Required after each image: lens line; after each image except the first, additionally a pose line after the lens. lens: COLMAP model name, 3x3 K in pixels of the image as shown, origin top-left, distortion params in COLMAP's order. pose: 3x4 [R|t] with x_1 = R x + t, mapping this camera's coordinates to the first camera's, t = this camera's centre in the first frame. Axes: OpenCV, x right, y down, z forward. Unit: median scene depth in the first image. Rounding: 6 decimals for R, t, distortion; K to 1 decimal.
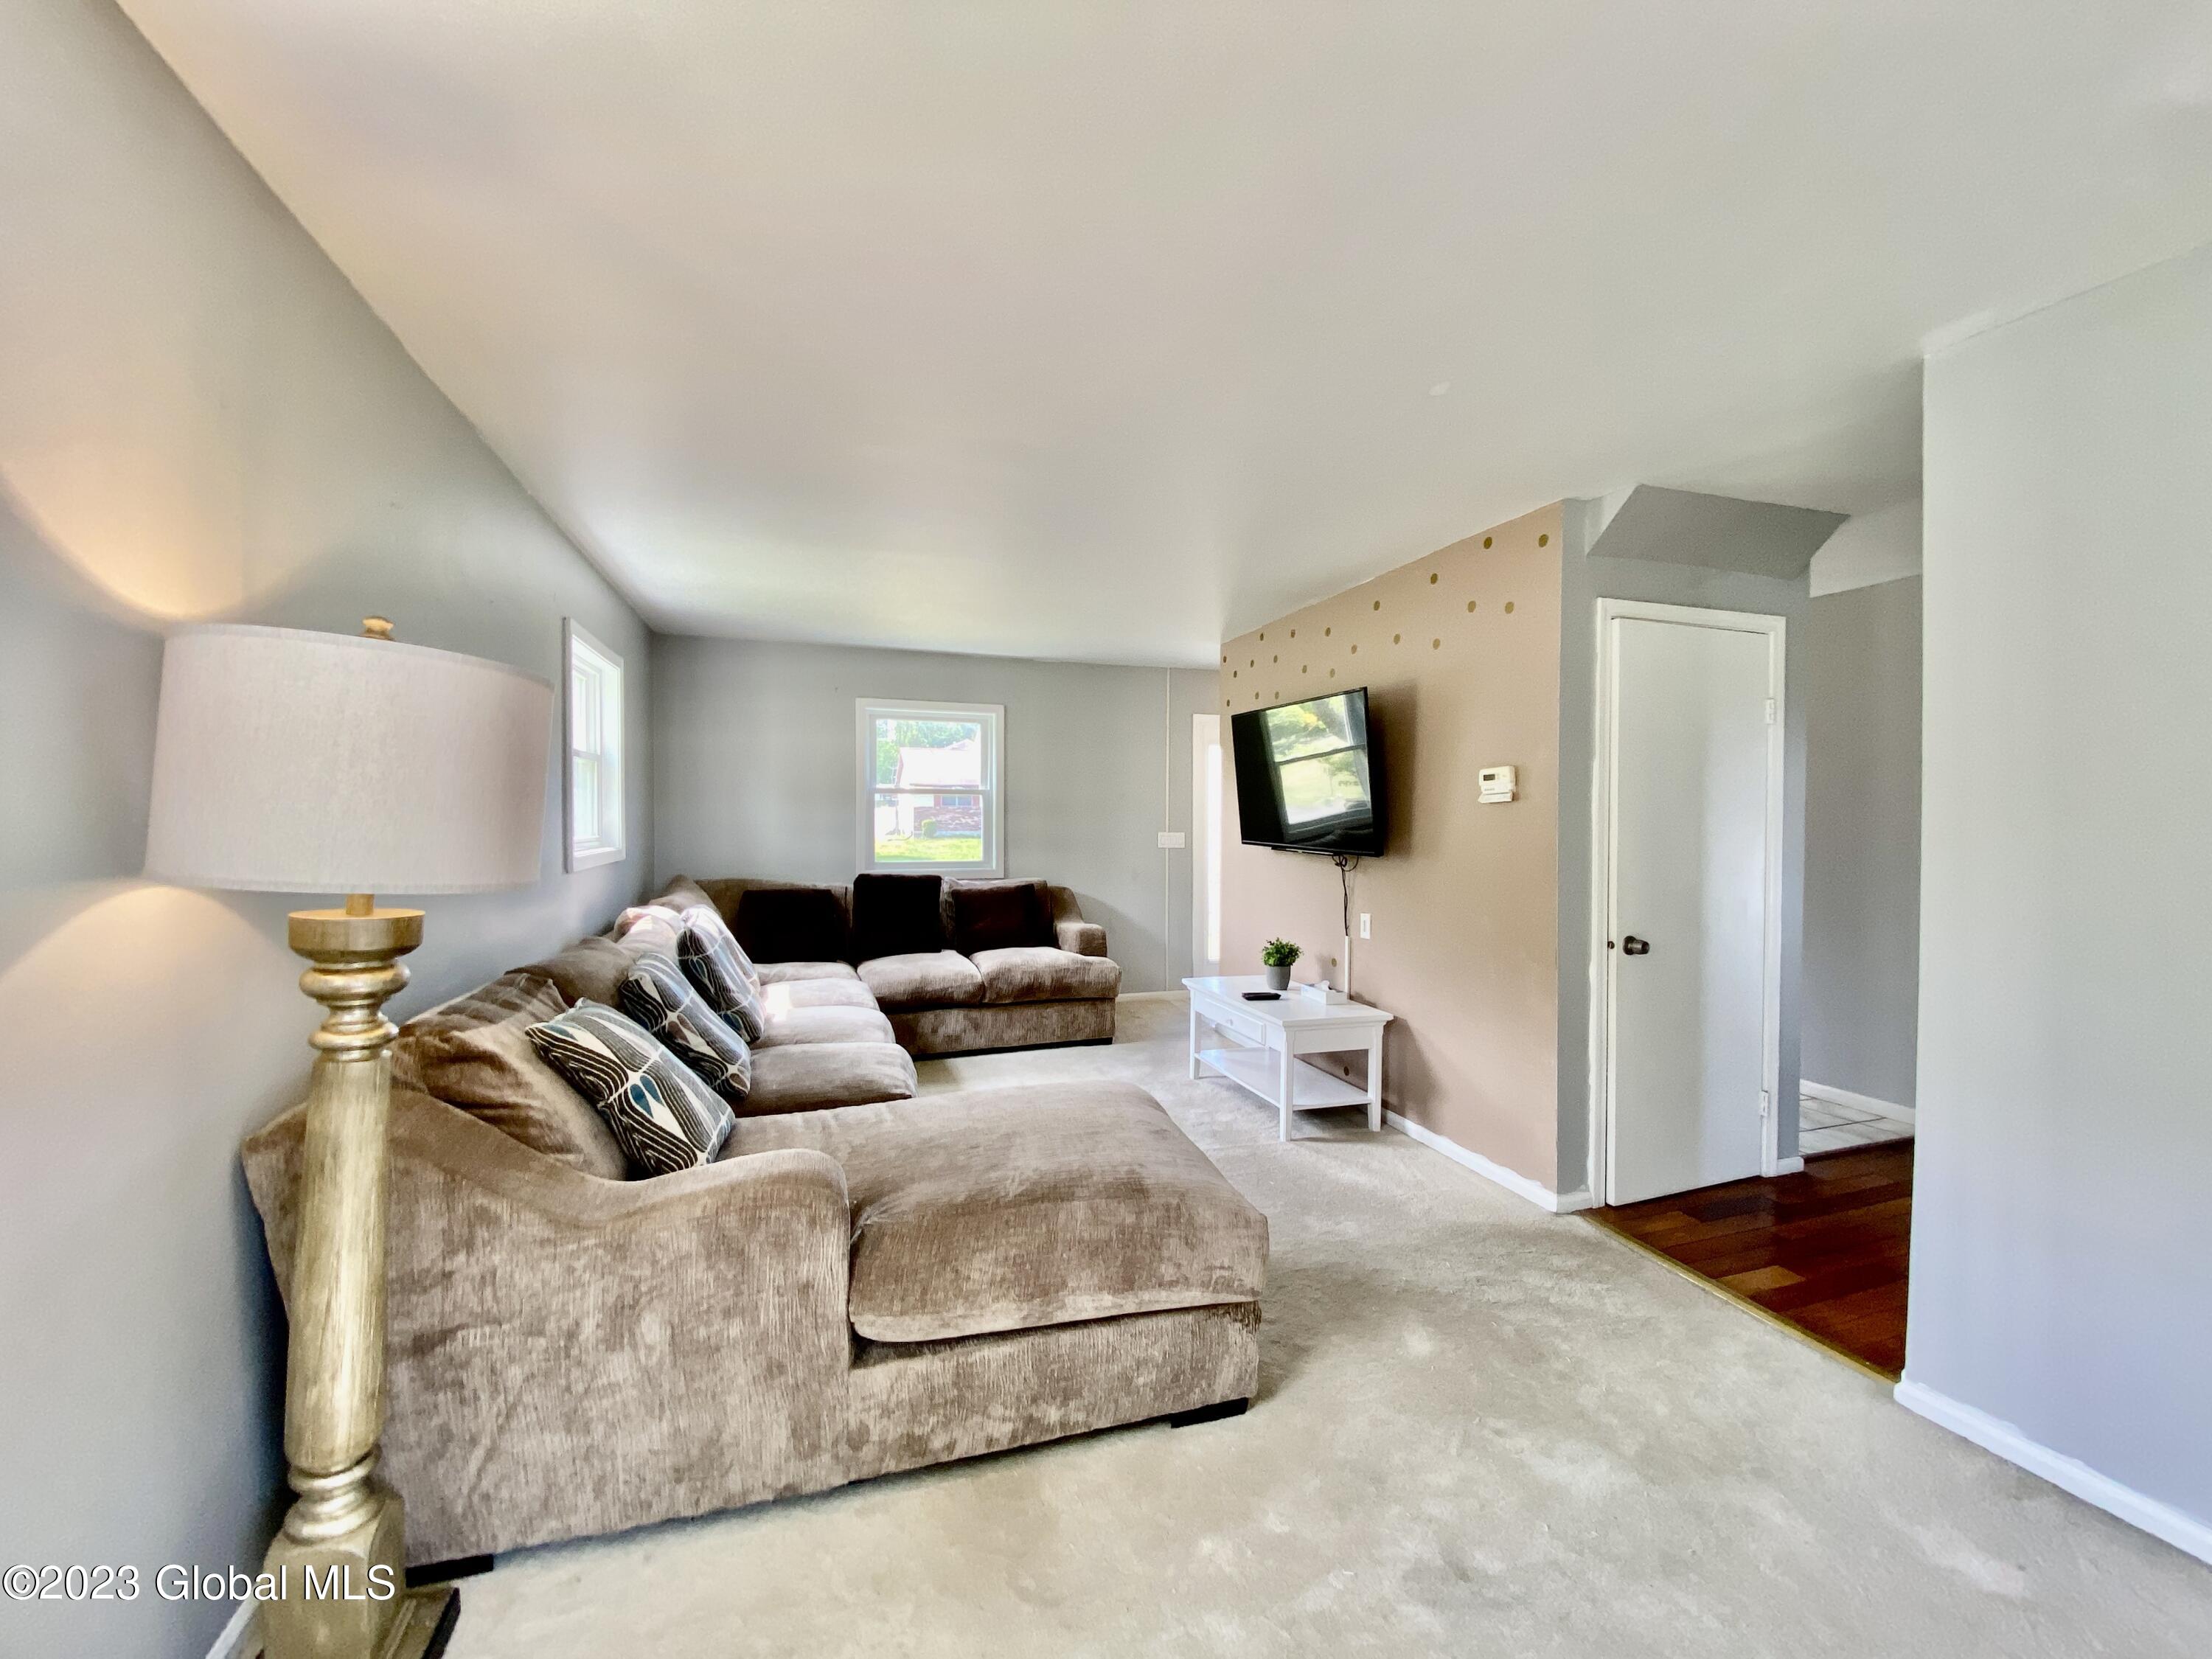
lens RADIAL K [[881.6, 0, 1095.9], [0, 881.6, 831.1], [0, 0, 1]] dist [0.036225, -0.028022]
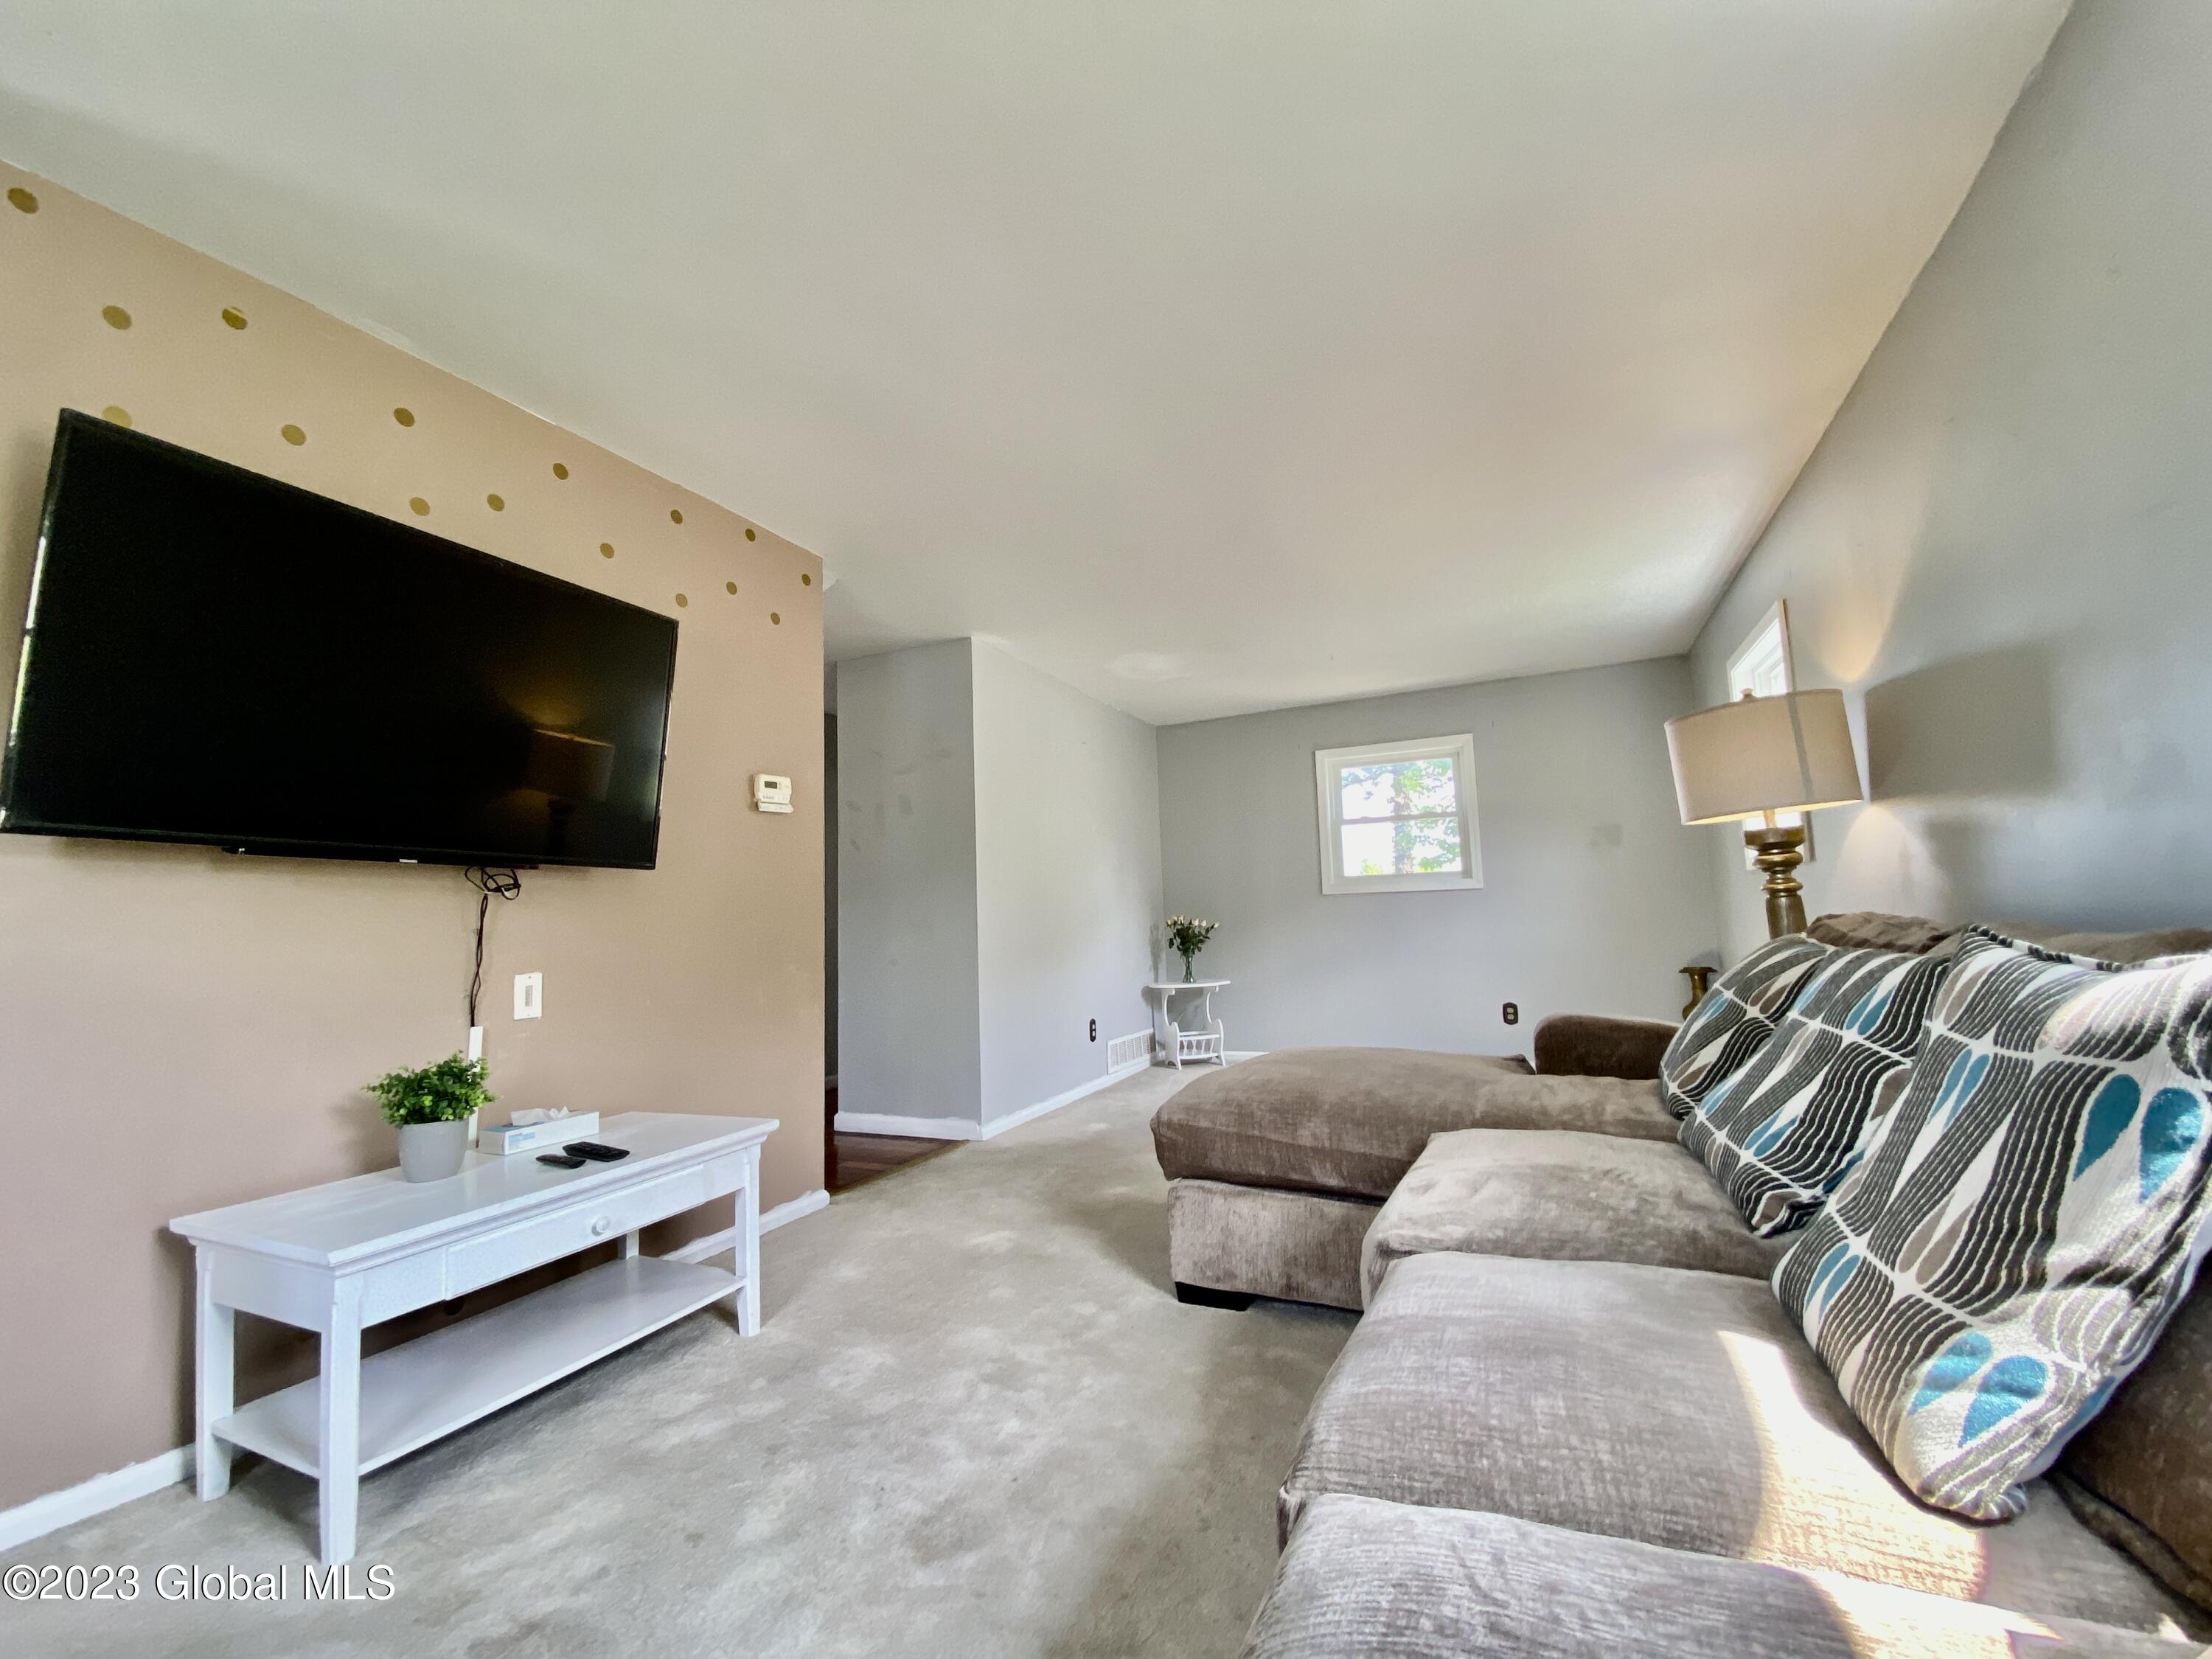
lens RADIAL K [[881.6, 0, 1095.9], [0, 881.6, 831.1], [0, 0, 1]] dist [0.036225, -0.028022]
pose [[-0.724432, 0.085740, 0.683993, -0.434463], [0.041633, 0.995865, -0.080740, 0.076588], [-0.688088, -0.030014, -0.725006, 1.417965]]
